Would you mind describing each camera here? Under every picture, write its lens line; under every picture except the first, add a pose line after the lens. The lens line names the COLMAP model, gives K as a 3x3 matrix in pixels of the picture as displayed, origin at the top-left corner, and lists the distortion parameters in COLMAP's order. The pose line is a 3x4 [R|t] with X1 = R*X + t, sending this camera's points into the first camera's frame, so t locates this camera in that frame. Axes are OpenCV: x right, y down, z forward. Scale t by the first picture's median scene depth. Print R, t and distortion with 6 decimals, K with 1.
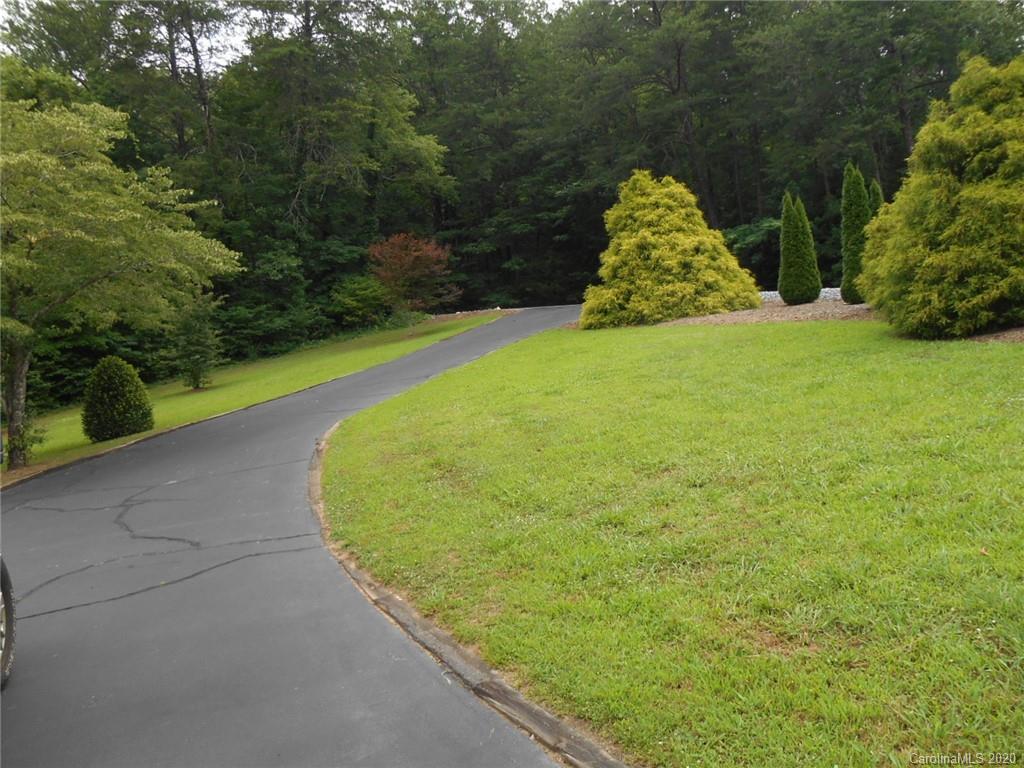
lens RADIAL K [[783.6, 0, 512.3], [0, 783.6, 375.6], [0, 0, 1]] dist [-0.027942, 0.013674]
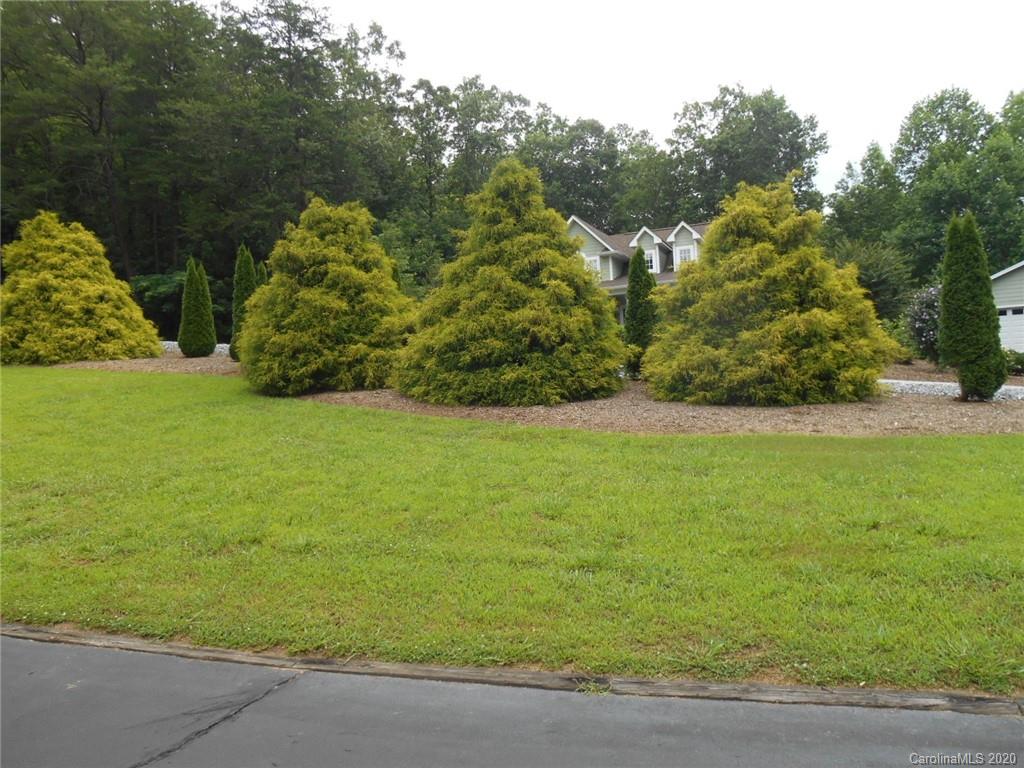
lens RADIAL K [[783.6, 0, 513.4], [0, 783.6, 374.2], [0, 0, 1]] dist [-0.027942, 0.013674]
pose [[0.757686, 0.067620, 0.649107, -0.018302], [-0.029531, 0.997151, -0.069406, -0.001259], [-0.651951, 0.033419, 0.757524, -0.162502]]
